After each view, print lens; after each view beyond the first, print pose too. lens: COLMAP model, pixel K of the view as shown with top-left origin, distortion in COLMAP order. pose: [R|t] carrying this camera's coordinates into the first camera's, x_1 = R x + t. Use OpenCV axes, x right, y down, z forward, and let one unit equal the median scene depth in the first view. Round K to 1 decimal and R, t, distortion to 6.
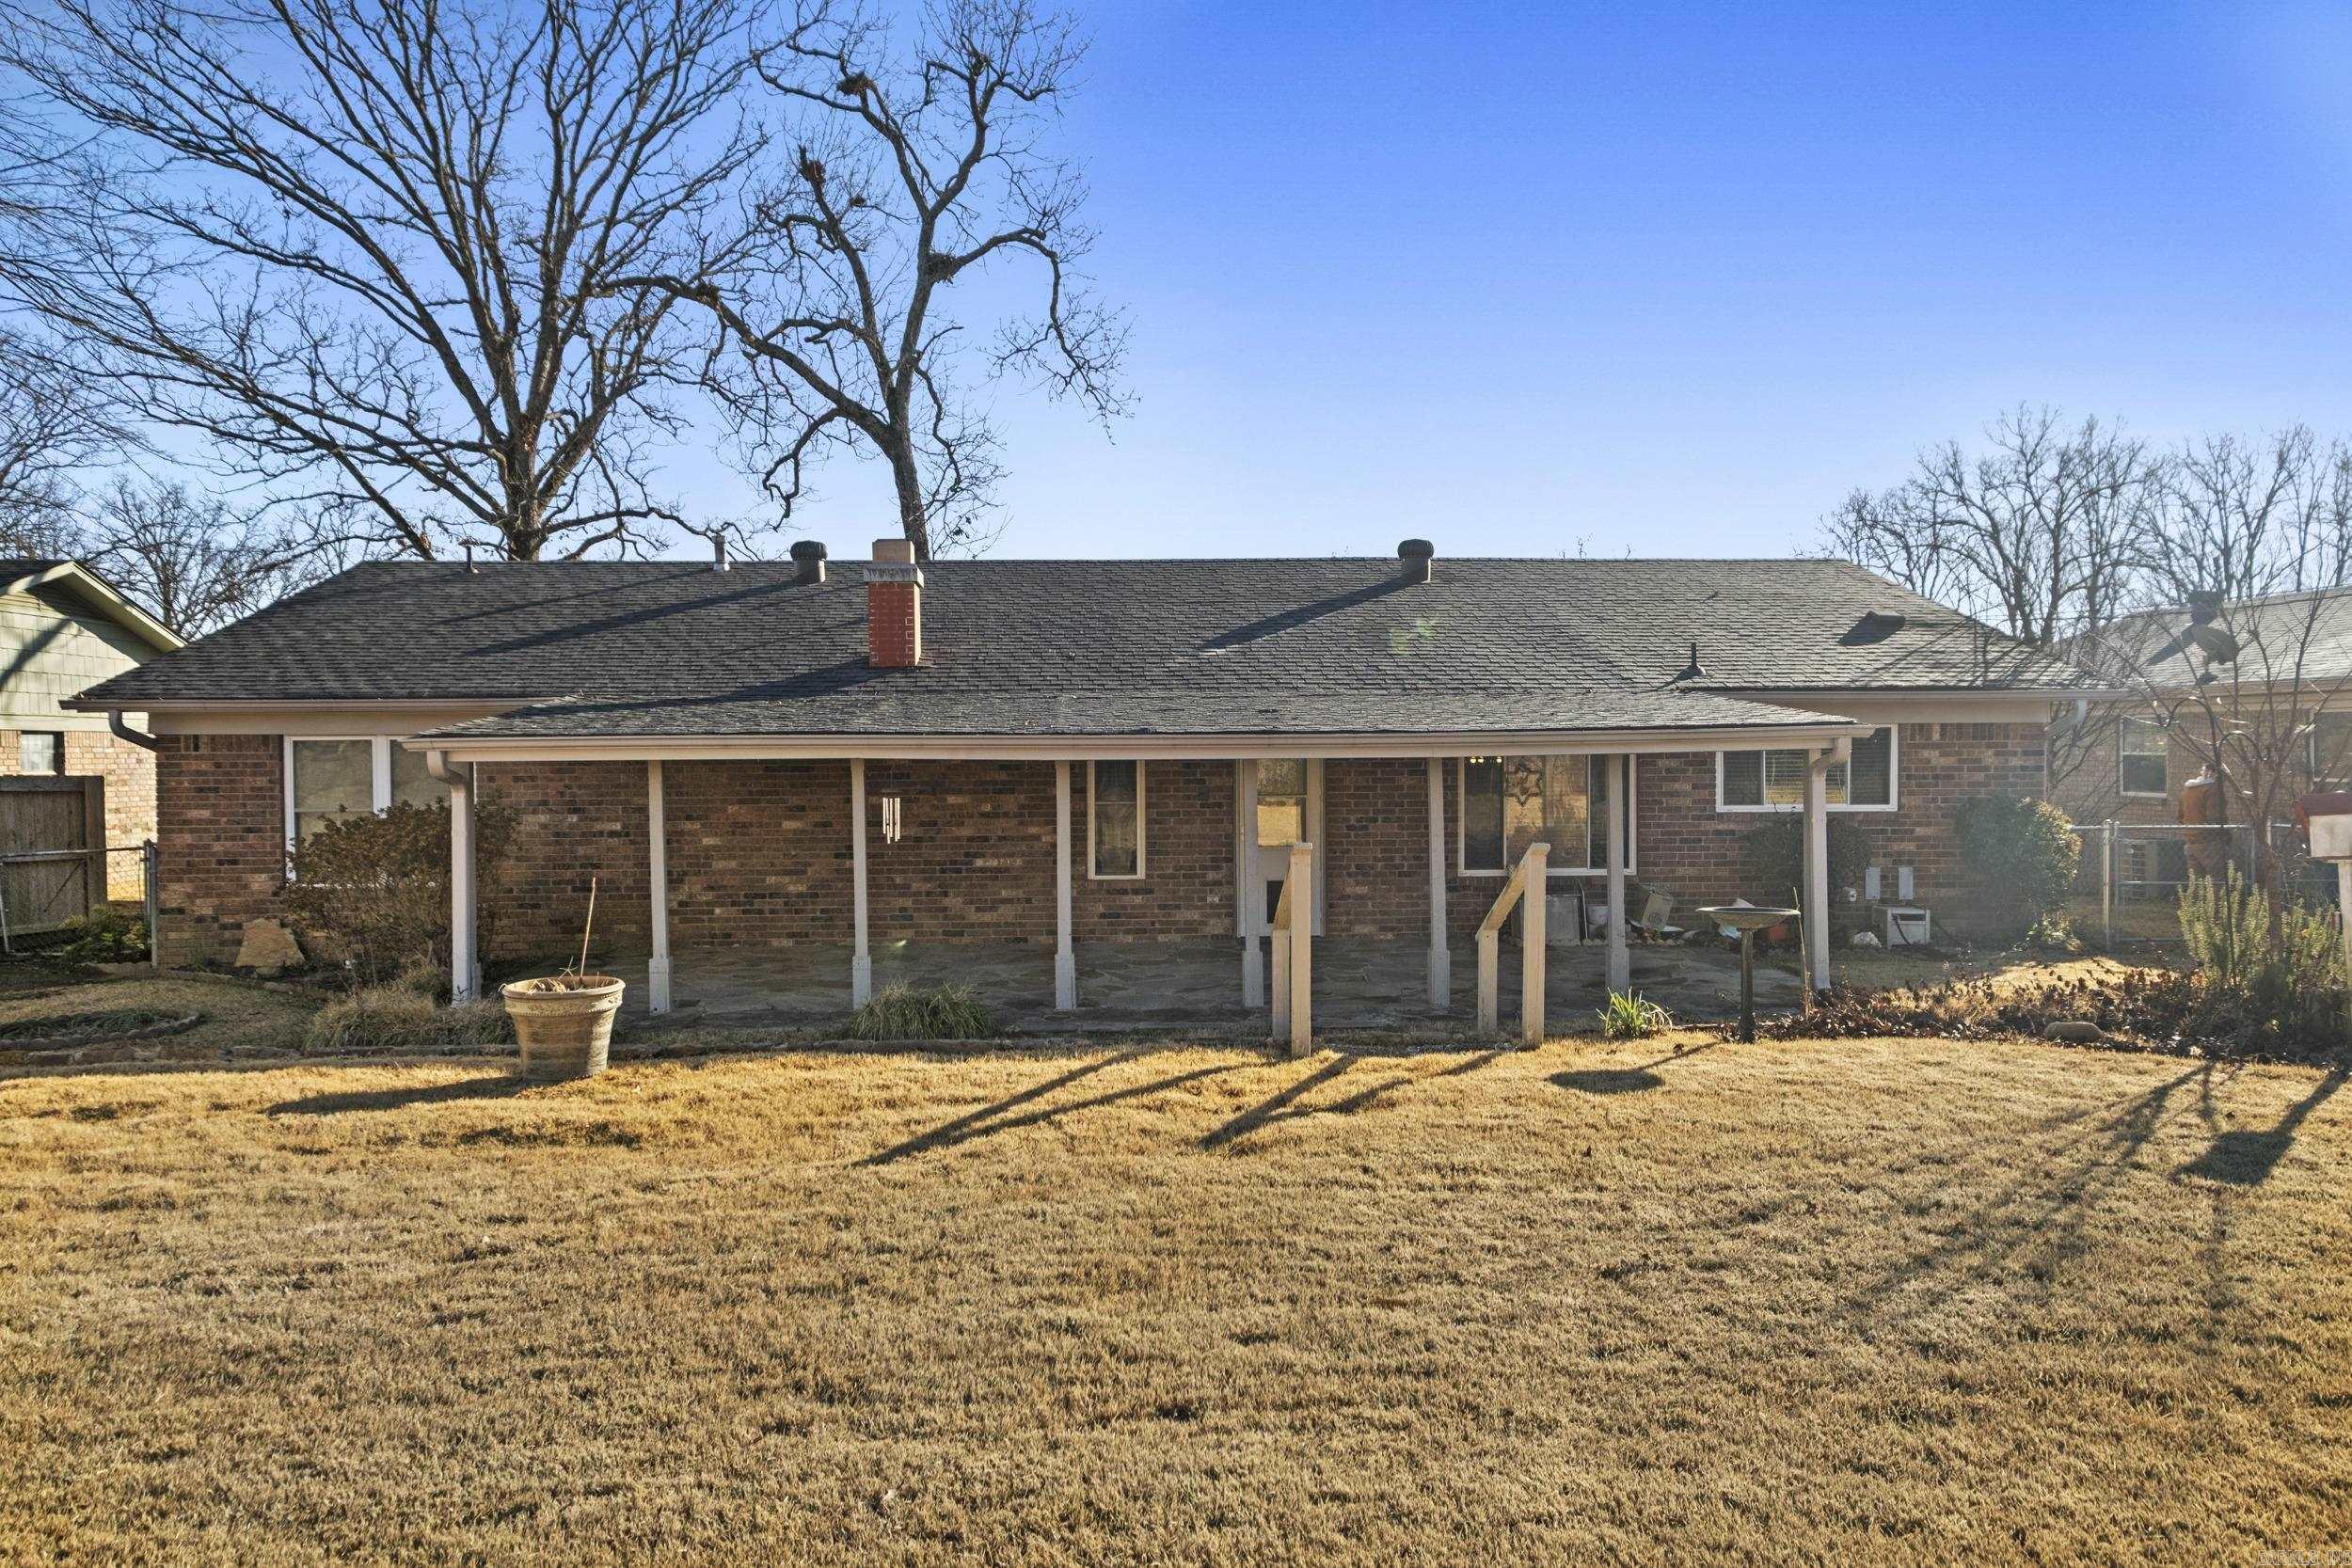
lens RADIAL K [[1603.9, 0, 1176.0], [0, 1603.9, 784.0], [0, 0, 1]] dist [0.006245, 0.000981]
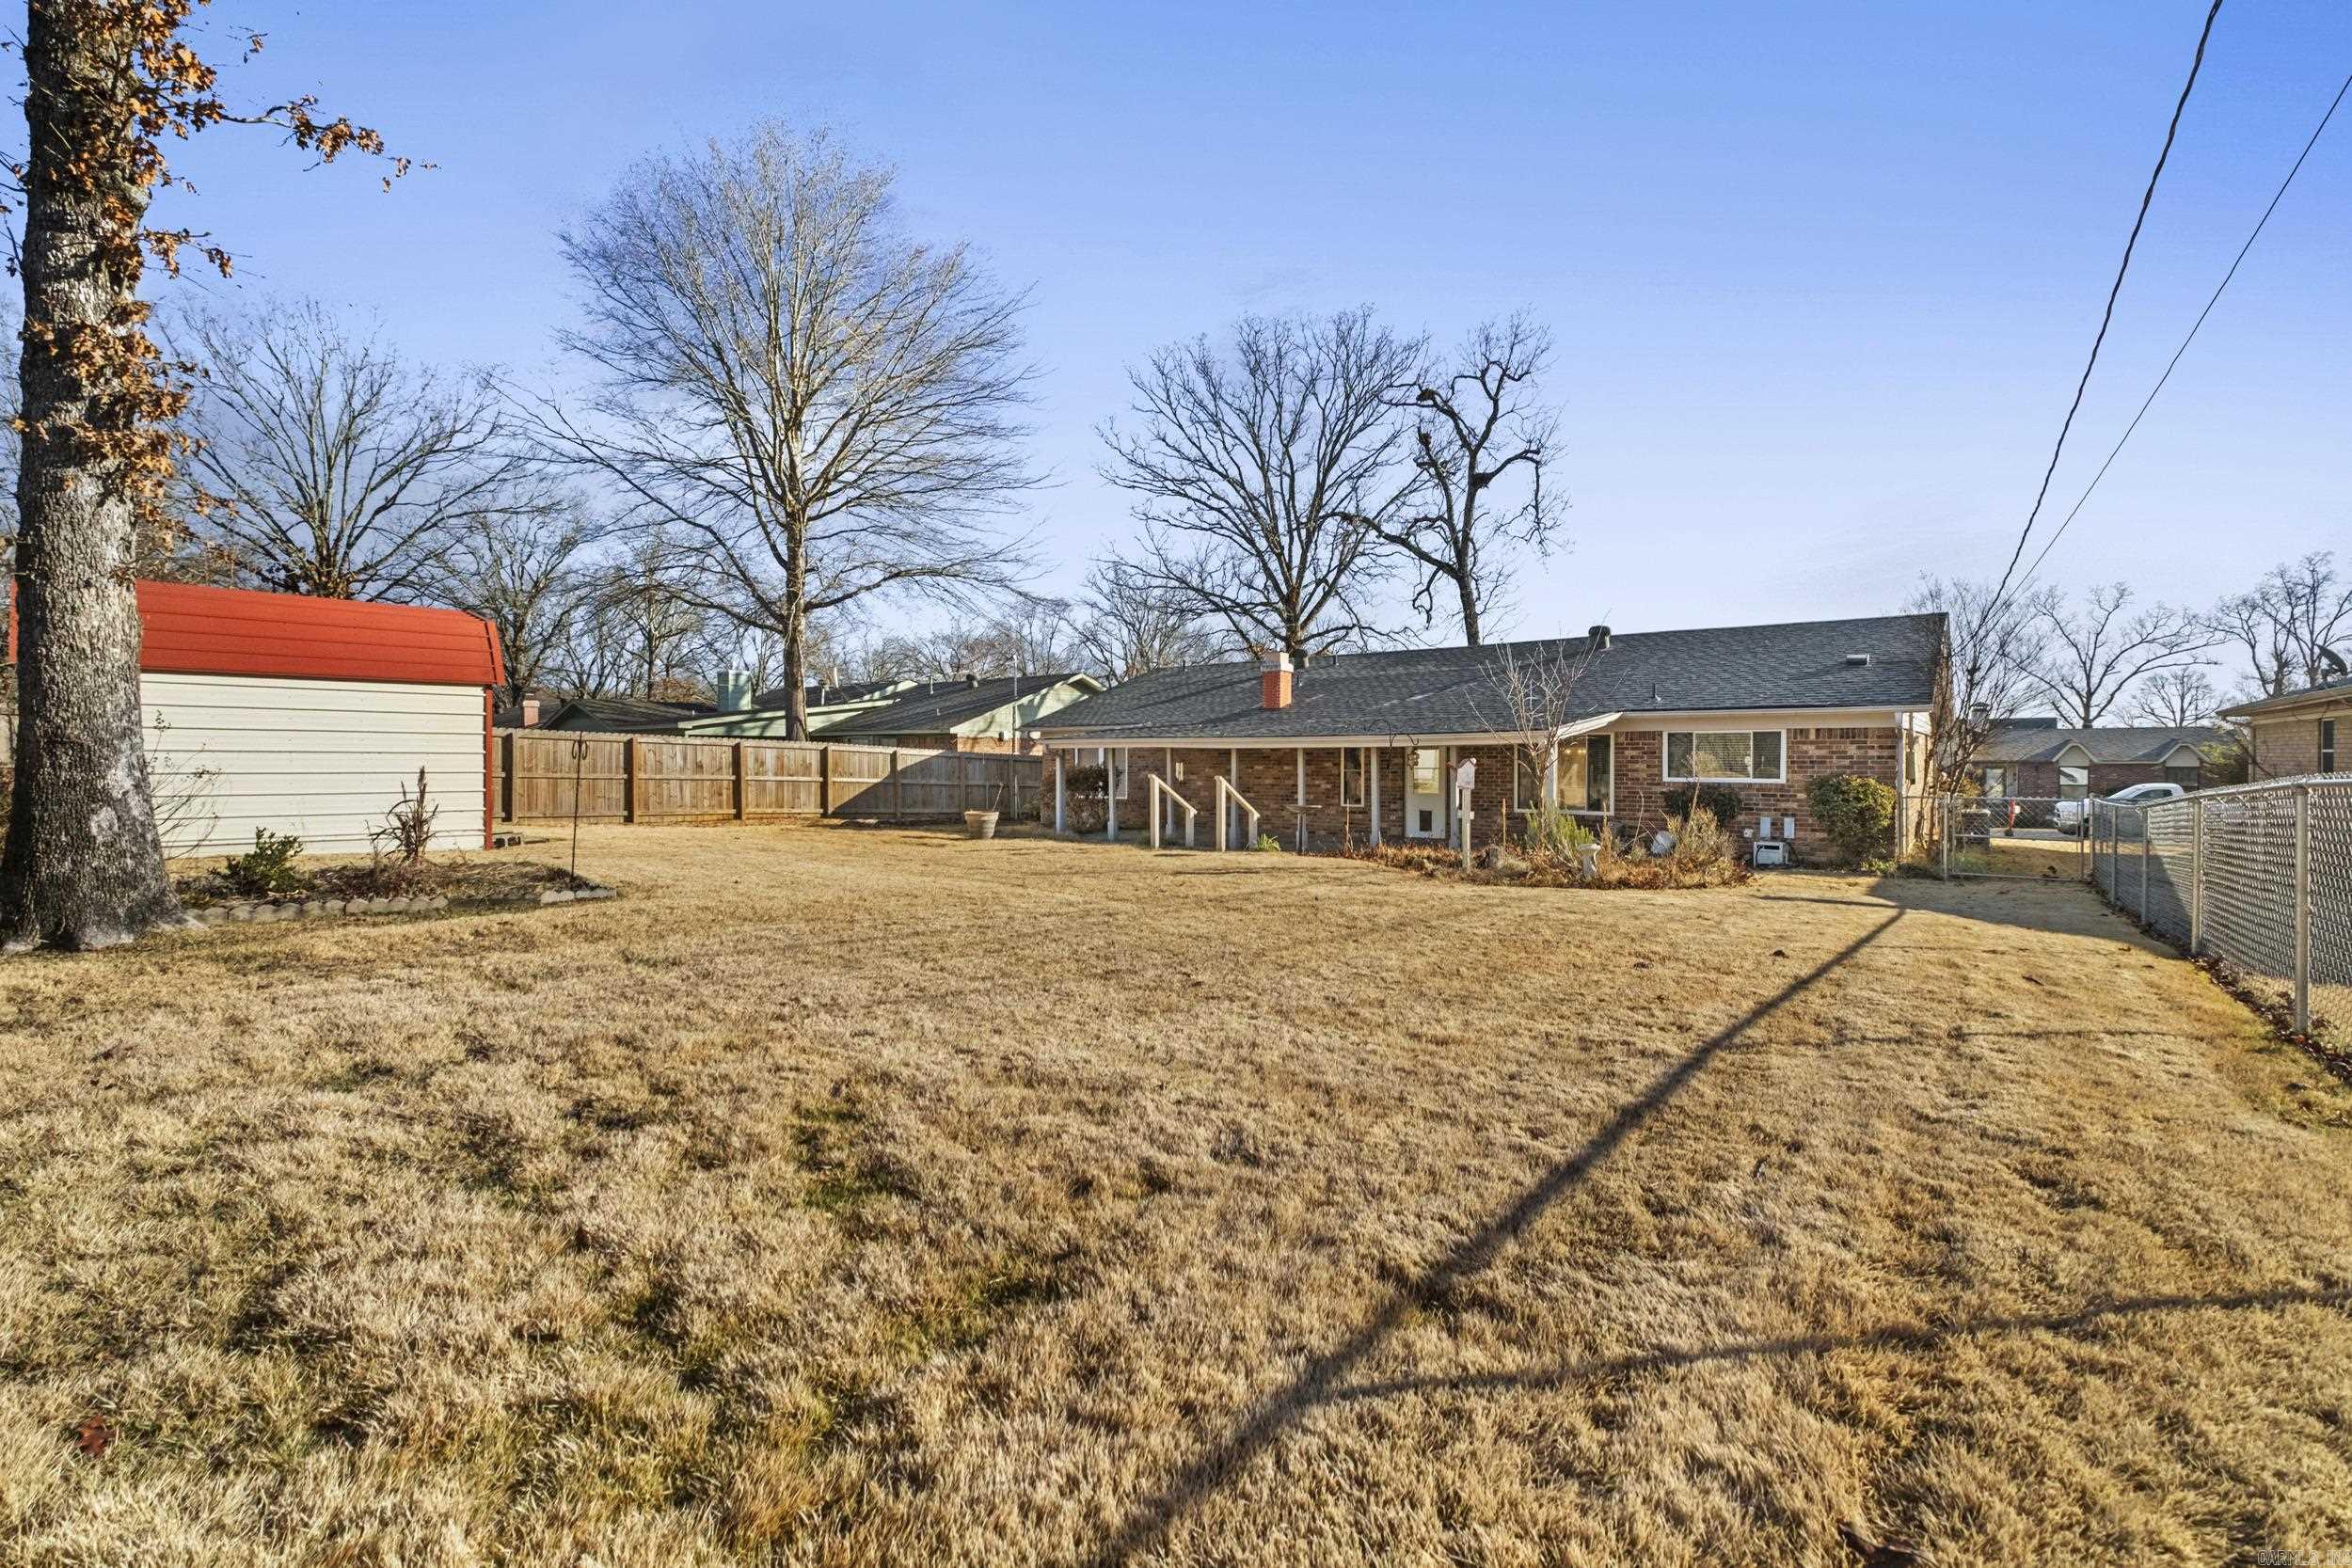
lens RADIAL K [[1037.3, 0, 1168.5], [0, 1037.3, 757.3], [0, 0, 1]] dist [0.009623, 0.000269]
pose [[0.747105, 0.007572, -0.664663, 0.374929], [-0.016505, 0.999838, -0.007162, 0.004745], [0.664502, 0.016321, 0.747109, -0.105014]]
